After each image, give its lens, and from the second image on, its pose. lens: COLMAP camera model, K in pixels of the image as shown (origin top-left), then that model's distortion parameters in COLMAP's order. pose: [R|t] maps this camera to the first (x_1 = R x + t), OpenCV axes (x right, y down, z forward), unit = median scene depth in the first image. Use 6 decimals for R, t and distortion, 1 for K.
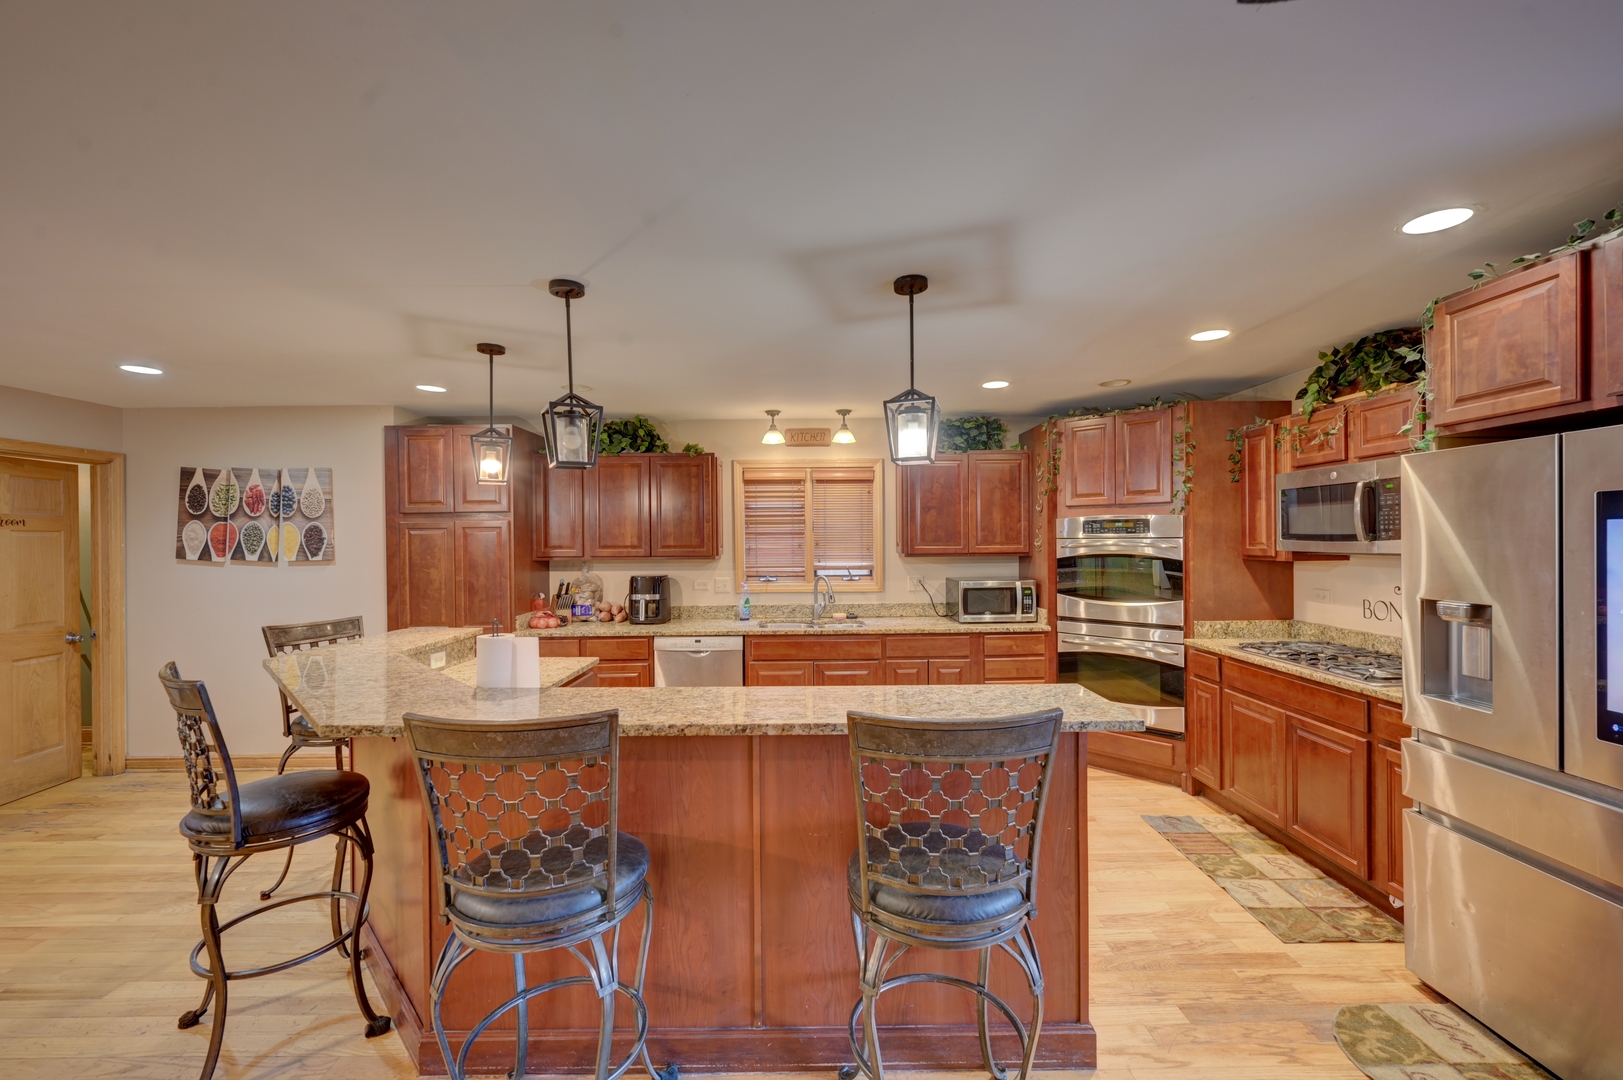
lens RADIAL K [[643.2, 0, 808.8], [0, 643.2, 543.2], [0, 0, 1]] dist [-0.002697, -0.000223]
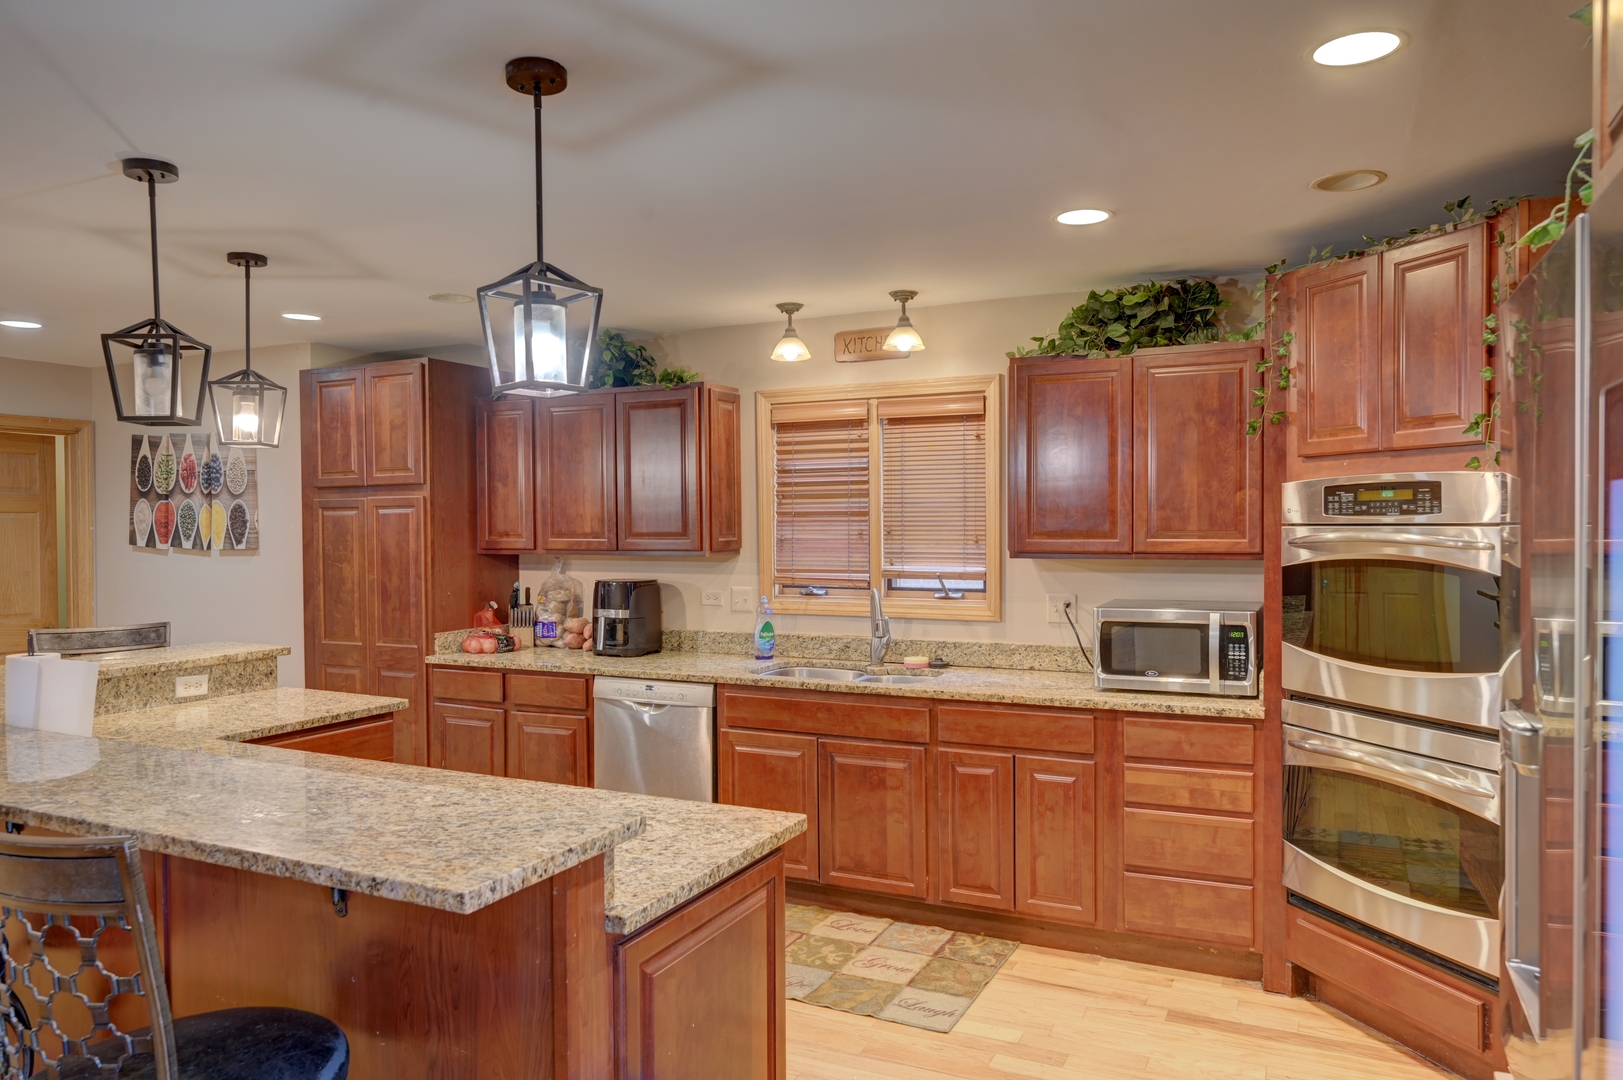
lens RADIAL K [[1077.1, 0, 806.0], [0, 1077.1, 541.9], [0, 0, 1]] dist [-0.002627, -0.000335]
pose [[0.896693, 0.010946, -0.442518, 0.422344], [-0.004628, 0.999871, 0.015355, -0.005213], [0.442629, -0.011721, 0.896628, 0.135636]]
